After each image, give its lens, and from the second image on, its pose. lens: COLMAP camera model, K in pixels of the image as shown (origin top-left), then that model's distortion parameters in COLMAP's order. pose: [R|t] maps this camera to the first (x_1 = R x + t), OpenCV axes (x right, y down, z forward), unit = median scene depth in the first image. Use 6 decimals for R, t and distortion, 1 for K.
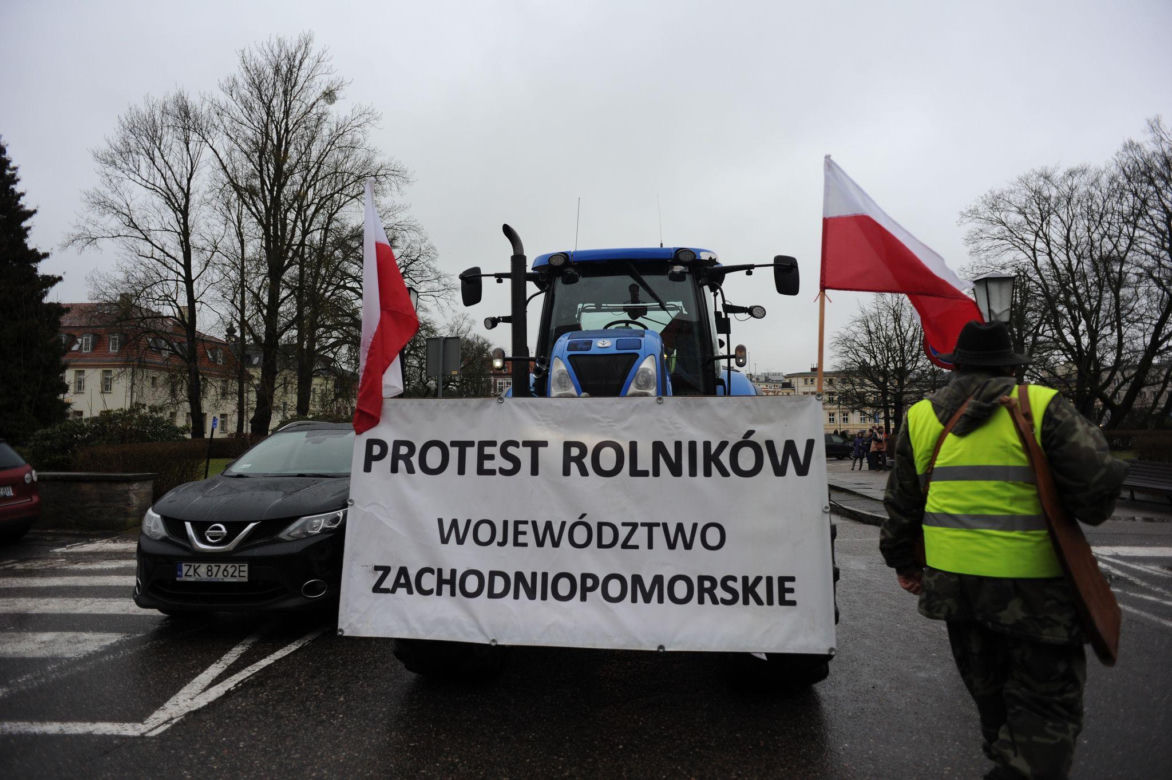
lens RADIAL K [[653.9, 0, 586.0], [0, 653.9, 390.0], [0, 0, 1]] dist [-0.081314, 0.051624]
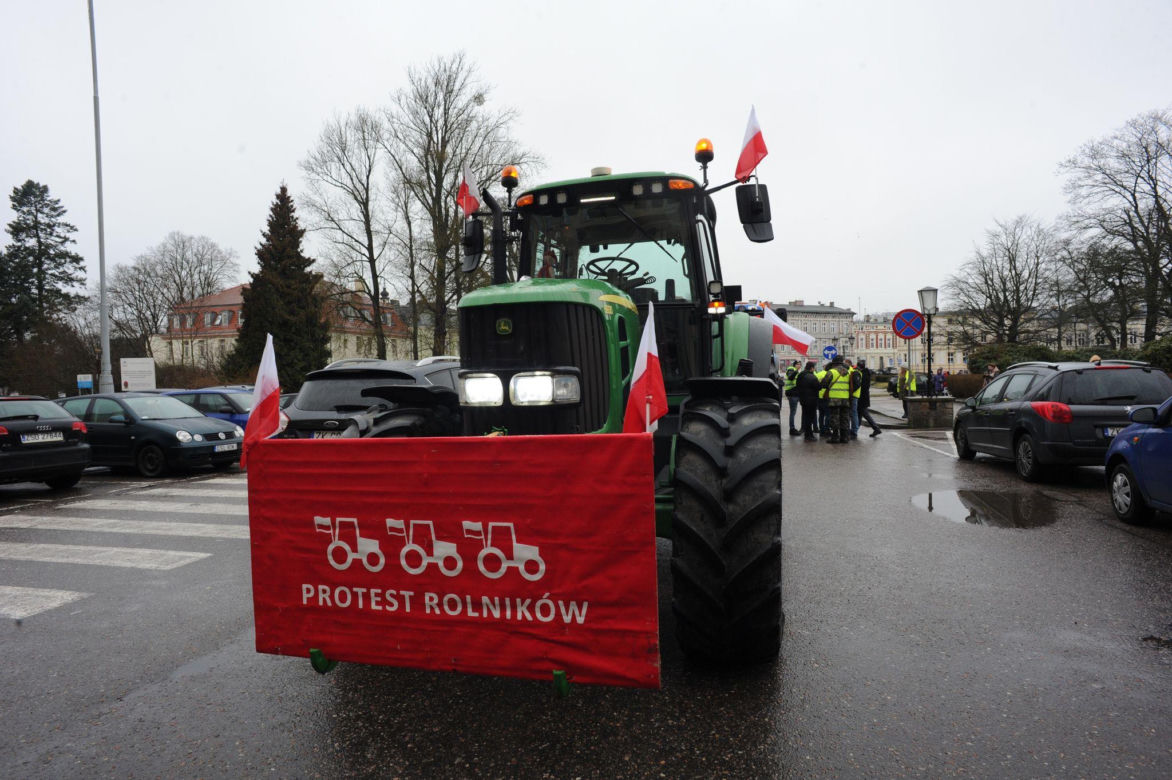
lens RADIAL K [[653.9, 0, 586.0], [0, 653.9, 390.0], [0, 0, 1]] dist [-0.081314, 0.051624]
pose [[0.983875, -0.015292, -0.178200, 0.000066], [0.030284, 0.996195, 0.081718, -0.012472], [0.176272, -0.085797, 0.980595, -0.179358]]
